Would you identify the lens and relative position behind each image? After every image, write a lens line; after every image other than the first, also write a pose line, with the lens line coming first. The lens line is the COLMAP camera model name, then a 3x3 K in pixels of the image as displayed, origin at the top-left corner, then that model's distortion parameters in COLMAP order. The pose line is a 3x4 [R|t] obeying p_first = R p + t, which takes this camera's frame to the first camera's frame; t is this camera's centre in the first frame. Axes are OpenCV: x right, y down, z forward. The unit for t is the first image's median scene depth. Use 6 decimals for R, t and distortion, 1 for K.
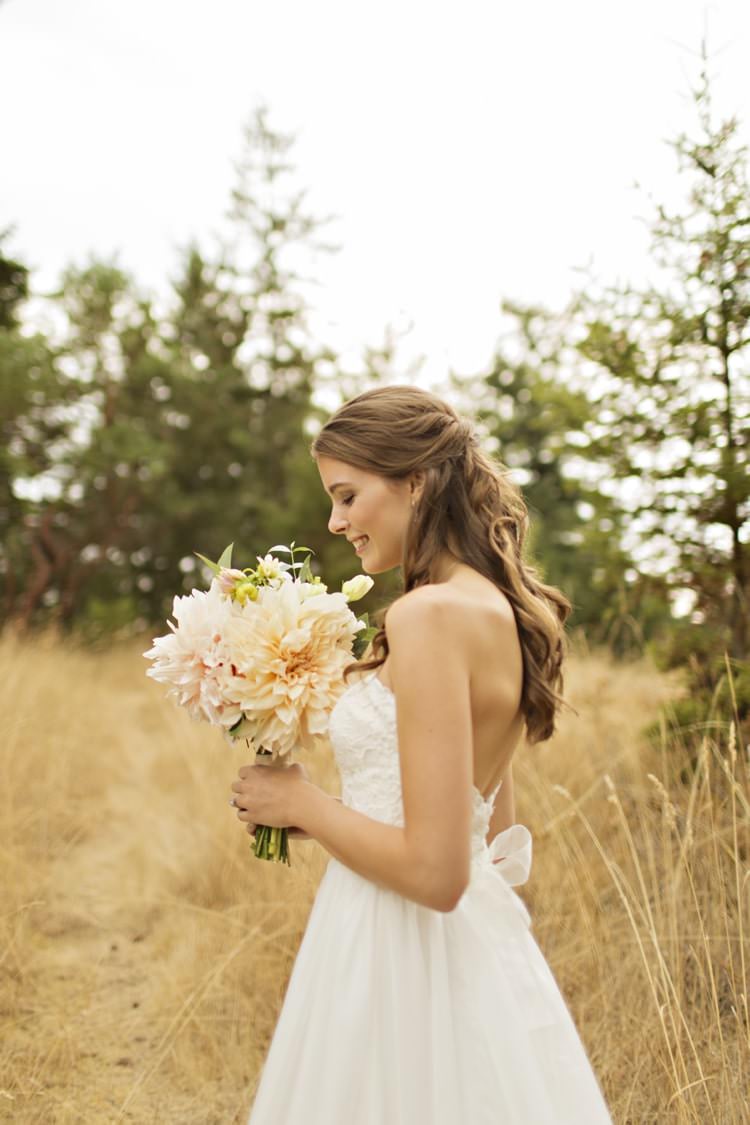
lens RADIAL K [[1104.8, 0, 376.2], [0, 1104.8, 510.0], [0, 0, 1]] dist [-0.000346, -0.023510]
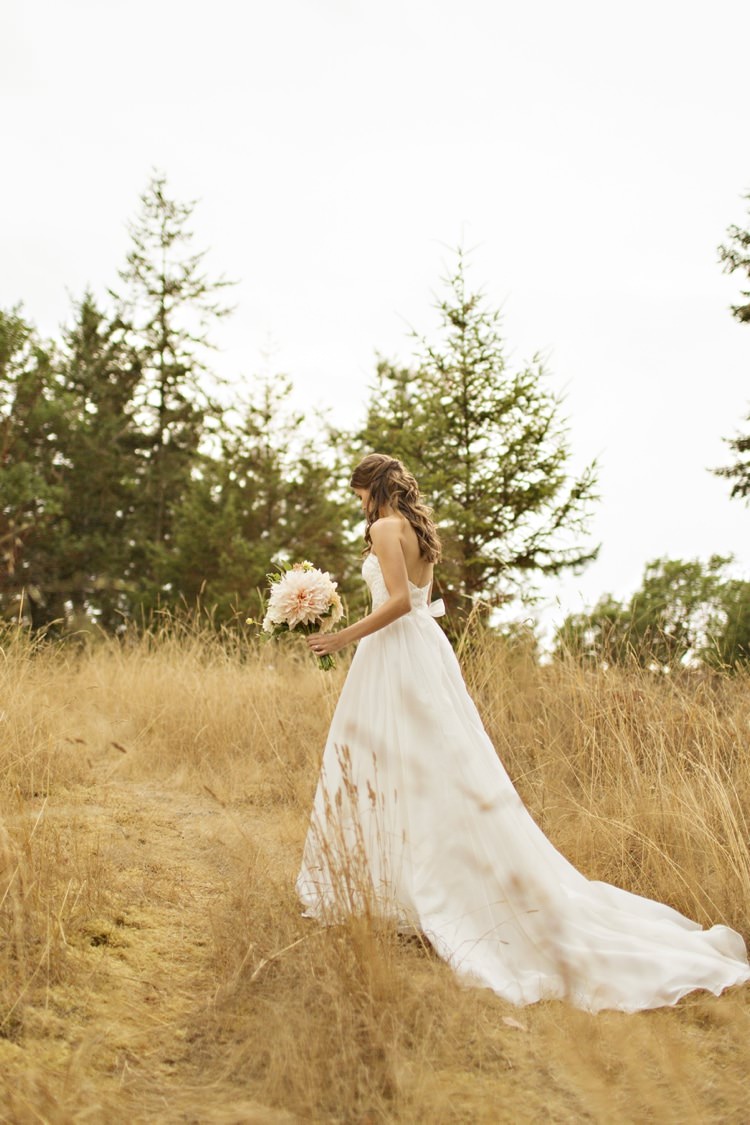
lens RADIAL K [[1246.1, 0, 375.0], [0, 1246.1, 562.5], [0, 0, 1]] dist [0.004977, -0.011911]
pose [[0.995514, 0.032238, 0.088956, 0.009897], [-0.031759, 0.999472, -0.006800, 0.014000], [-0.089128, 0.003944, 0.996012, -0.236995]]
